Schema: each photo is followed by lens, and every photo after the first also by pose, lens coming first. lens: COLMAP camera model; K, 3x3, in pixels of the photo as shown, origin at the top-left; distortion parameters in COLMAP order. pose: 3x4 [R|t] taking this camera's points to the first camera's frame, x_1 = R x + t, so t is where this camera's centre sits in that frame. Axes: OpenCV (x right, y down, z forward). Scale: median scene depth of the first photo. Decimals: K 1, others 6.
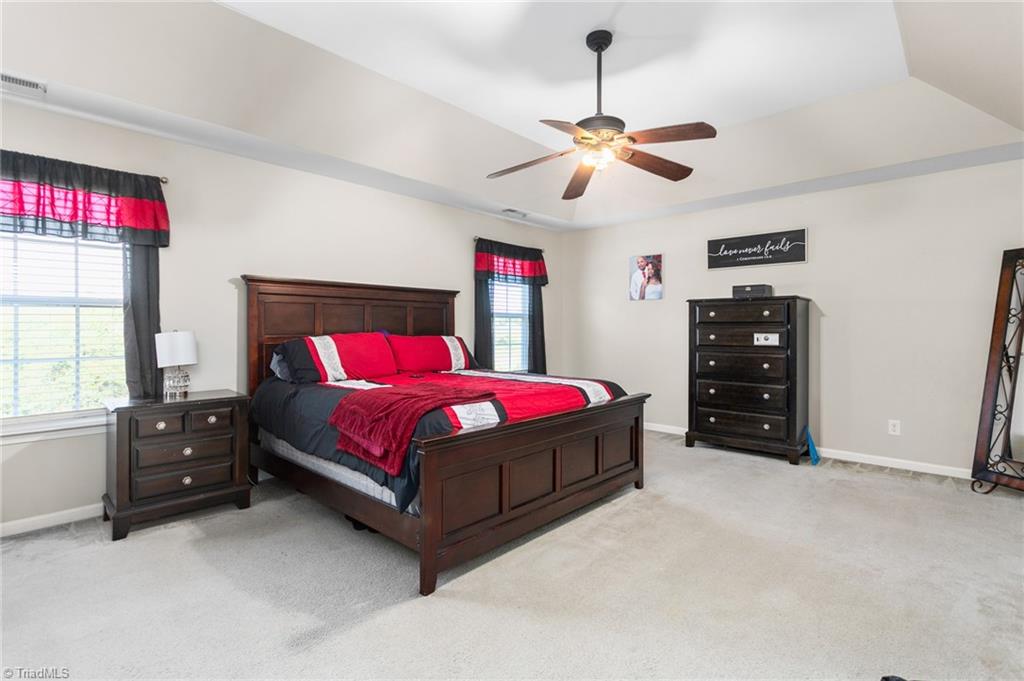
lens RADIAL K [[494.8, 0, 521.3], [0, 494.8, 336.7], [0, 0, 1]] dist [0.000914, 0.001991]
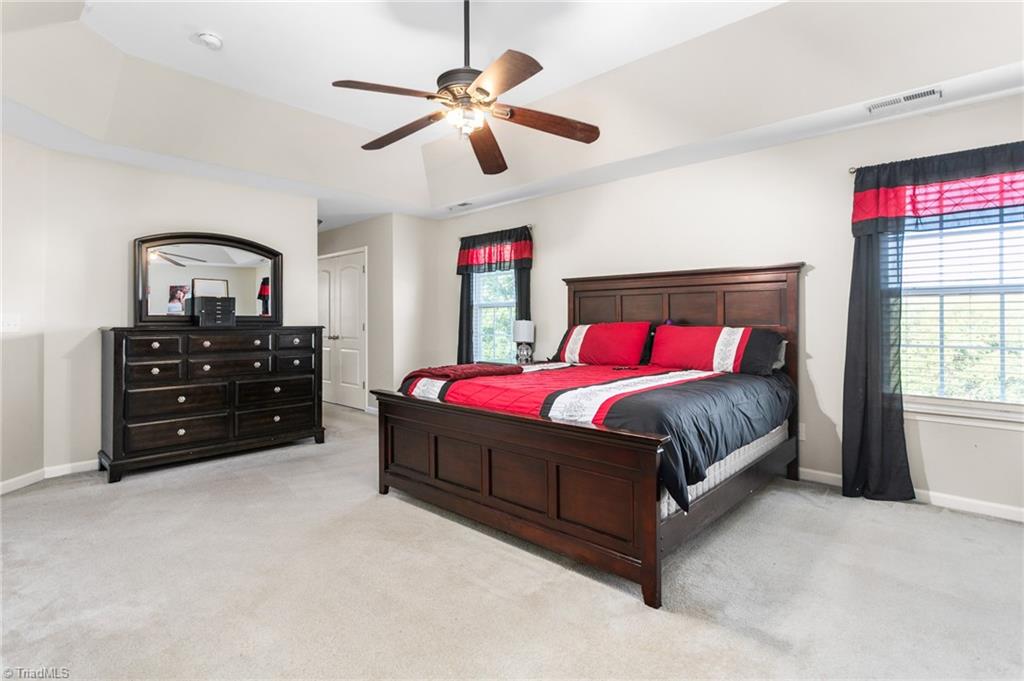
lens RADIAL K [[494.8, 0, 522.4], [0, 494.8, 329.3], [0, 0, 1]] dist [0.000914, 0.001991]
pose [[0.000729, 0.021273, -0.999773, 0.805820], [-0.012714, 0.999693, 0.021262, -0.011280], [0.999919, 0.012696, 0.000999, 0.873499]]
